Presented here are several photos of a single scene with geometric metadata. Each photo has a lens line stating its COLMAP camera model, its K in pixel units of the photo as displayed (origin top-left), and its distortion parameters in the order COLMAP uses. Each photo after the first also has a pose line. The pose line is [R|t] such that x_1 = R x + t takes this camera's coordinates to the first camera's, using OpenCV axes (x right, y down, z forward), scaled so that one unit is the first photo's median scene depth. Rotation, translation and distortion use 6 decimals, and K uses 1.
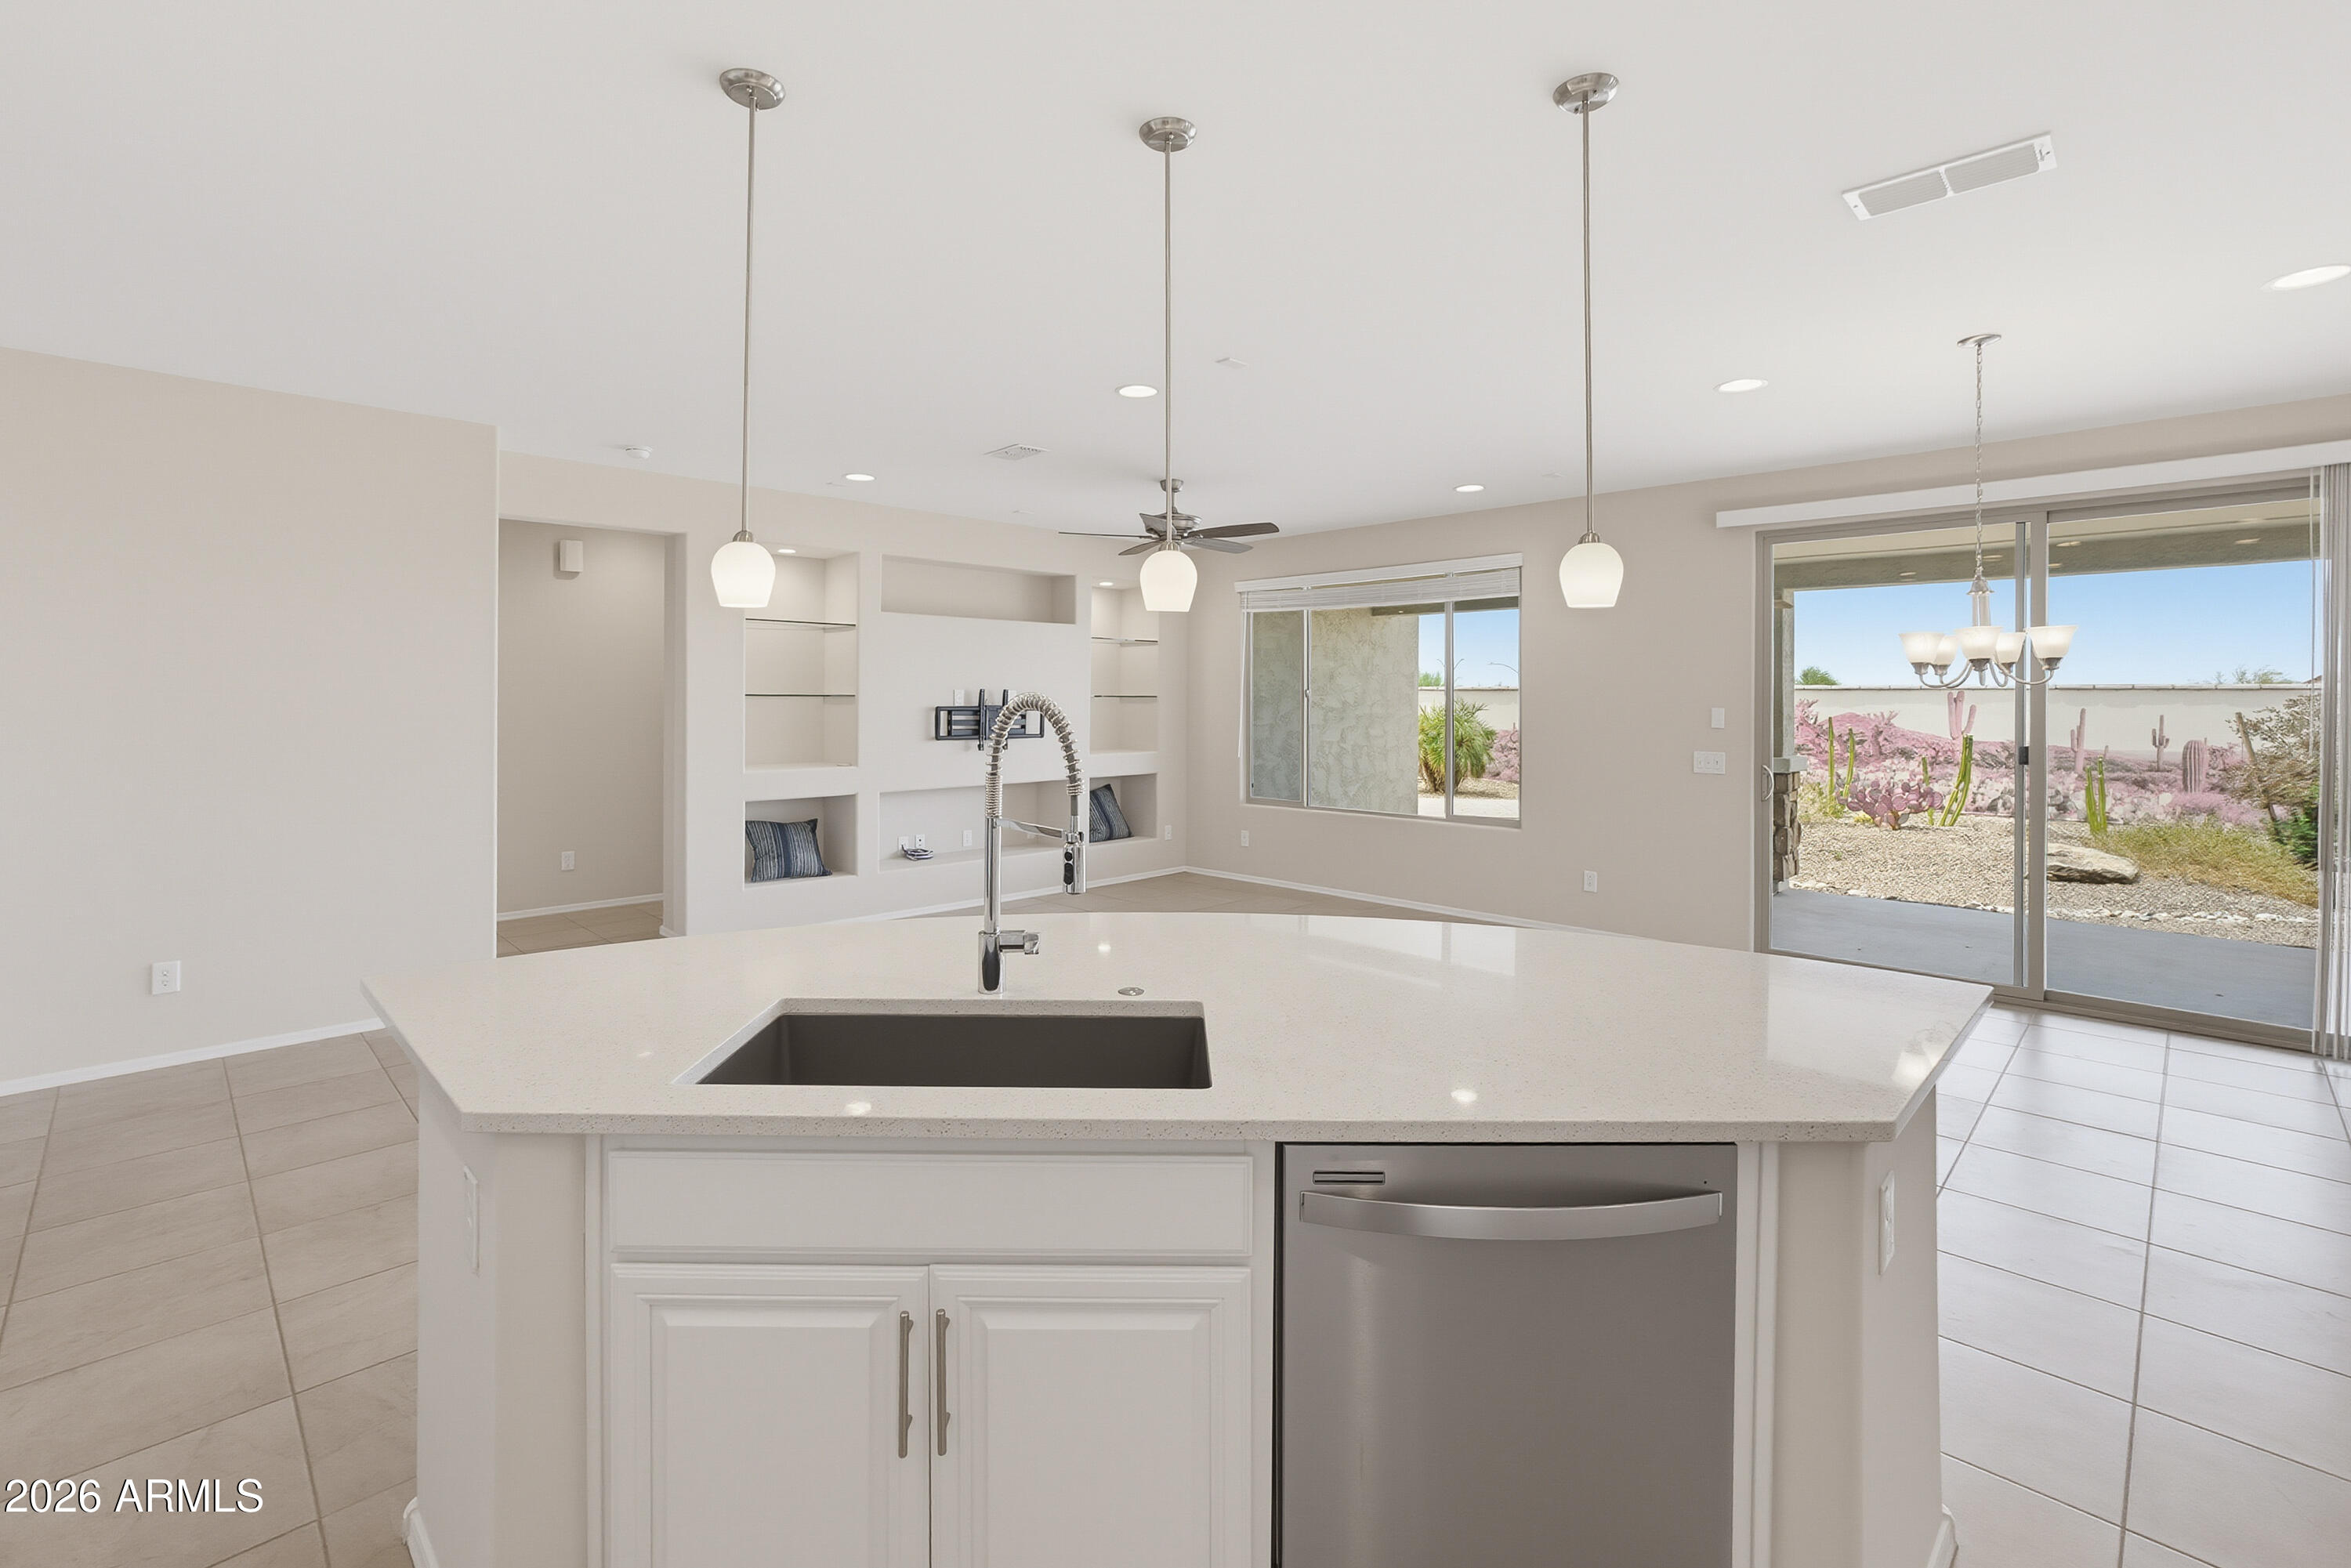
lens RADIAL K [[1030.2, 0, 1202.2], [0, 1030.2, 708.2], [0, 0, 1]] dist [-0.011097, 0.000562]
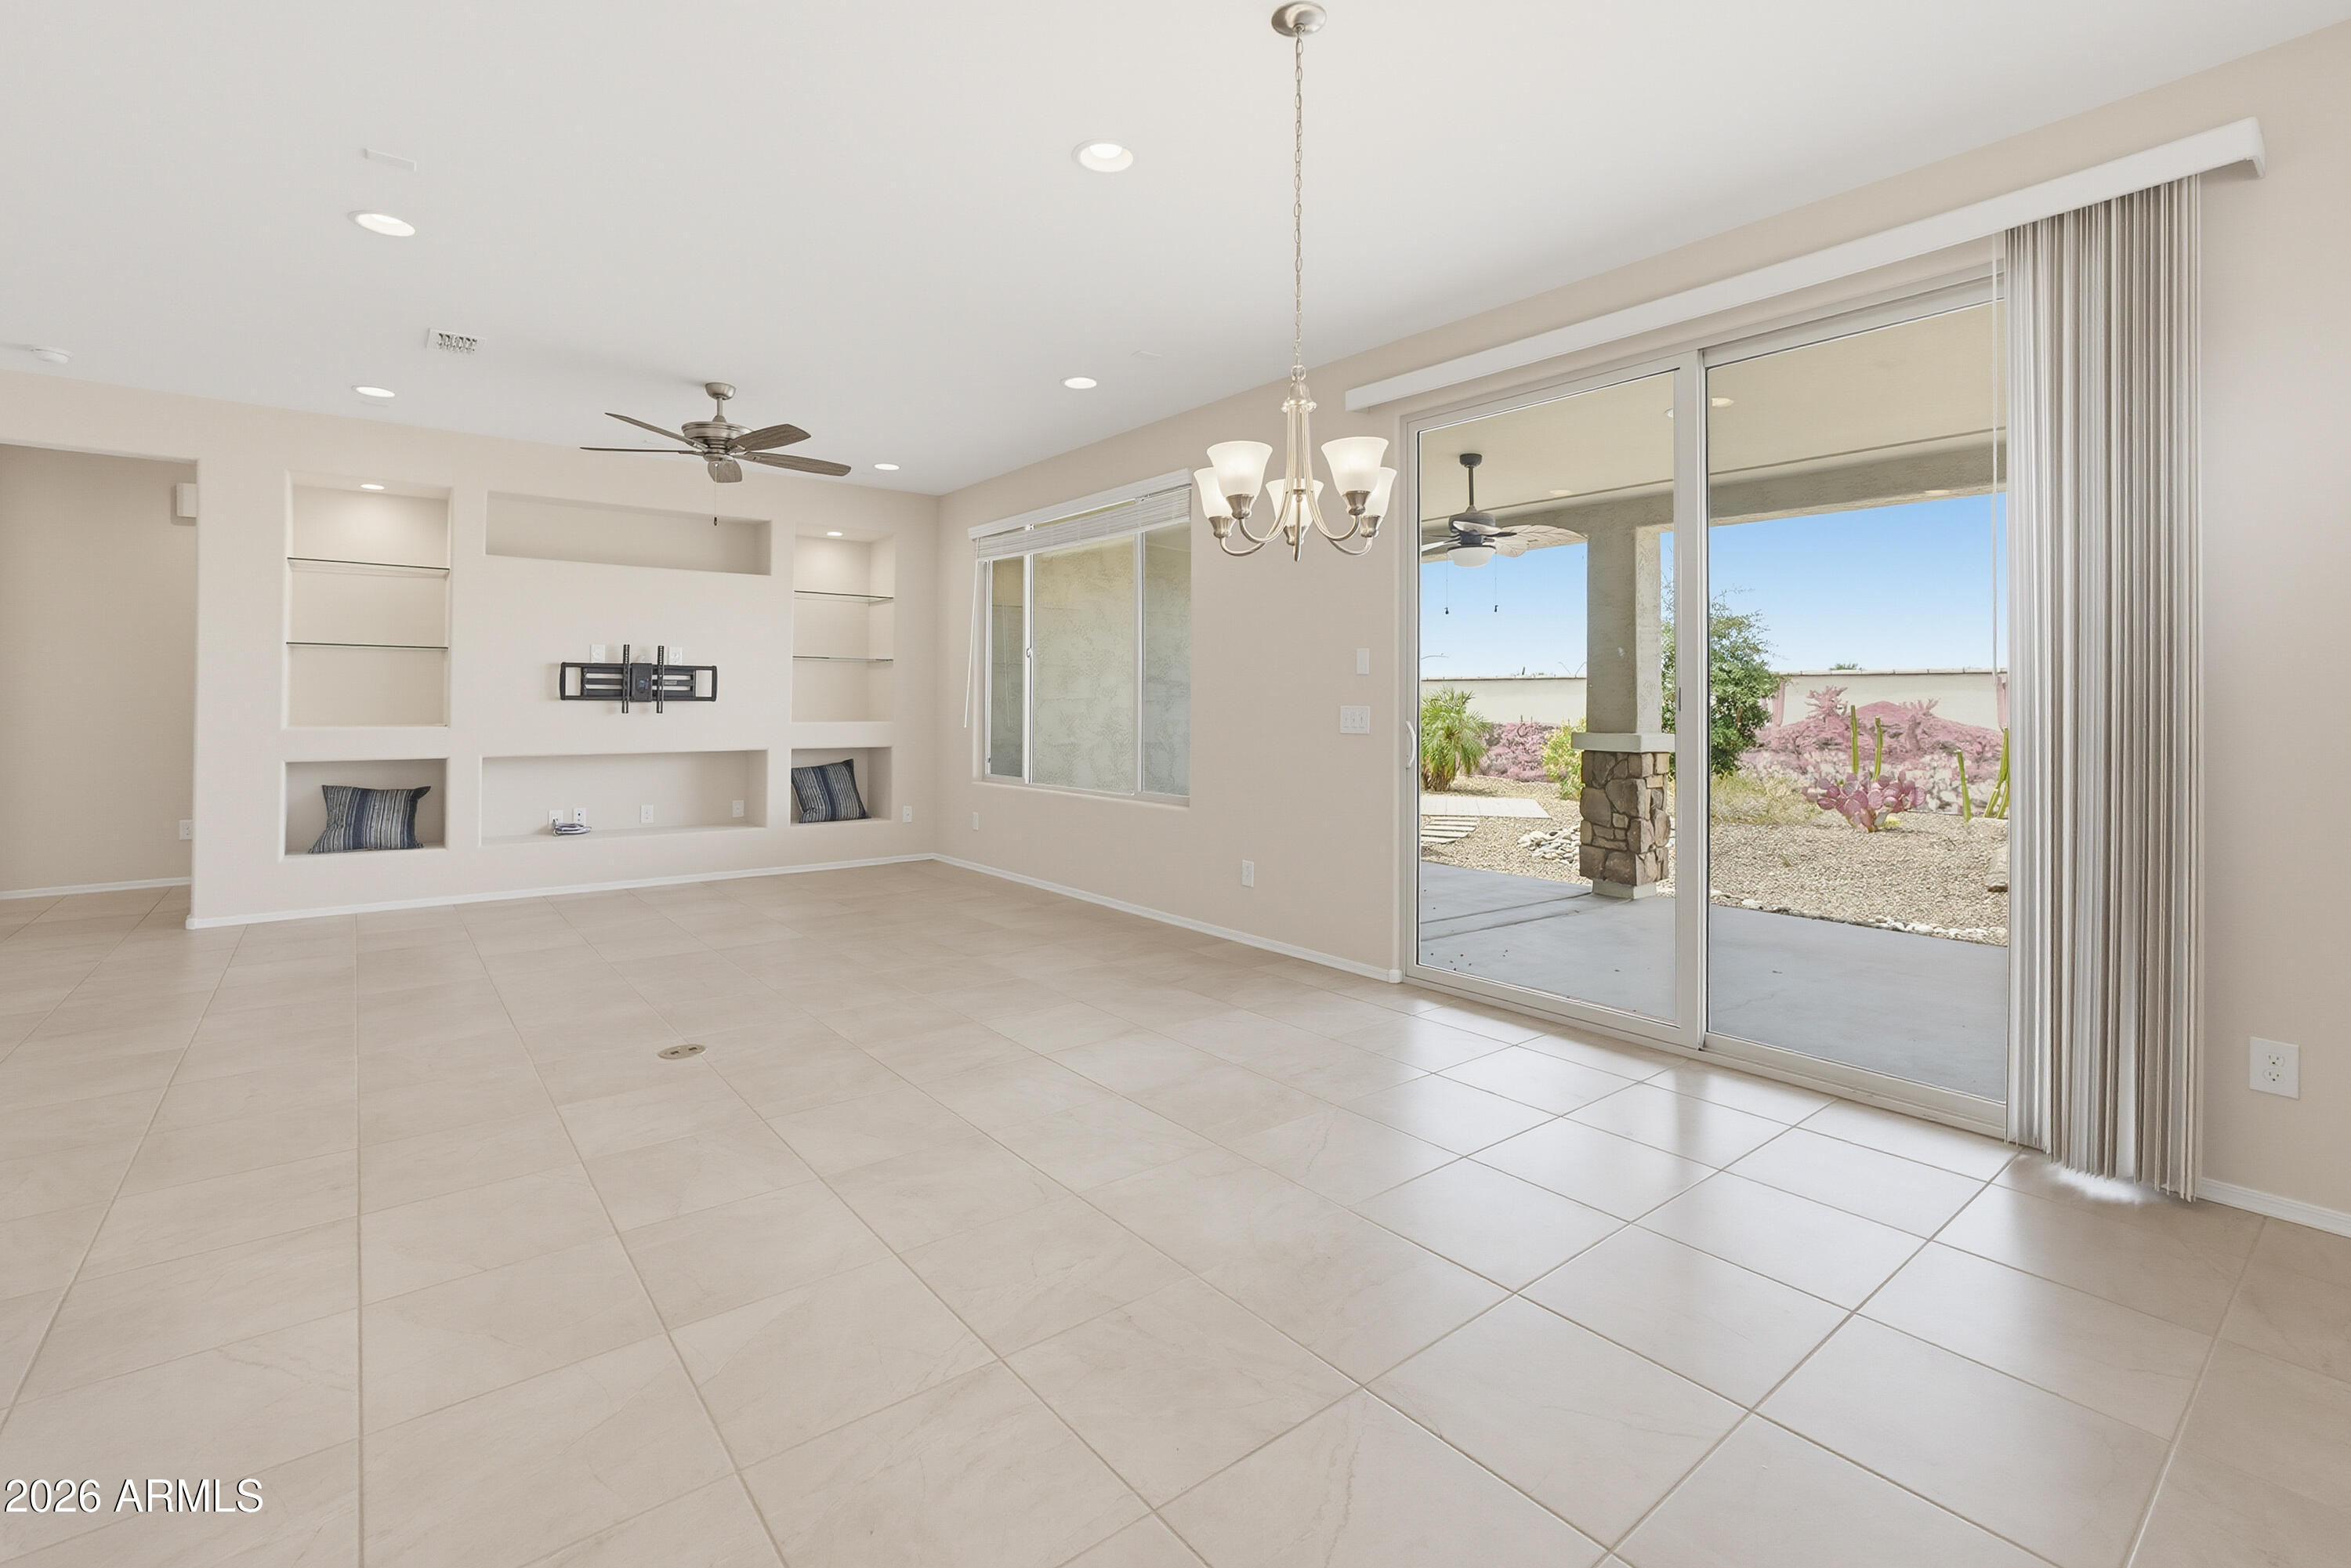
lens RADIAL K [[1030.2, 0, 1200.6], [0, 1030.2, 704.7], [0, 0, 1]] dist [-0.011097, 0.000562]
pose [[0.993496, 0.002859, -0.113835, 0.315444], [-0.003731, 0.999965, -0.007448, 0.032109], [0.113809, 0.007824, 0.993472, 0.147040]]
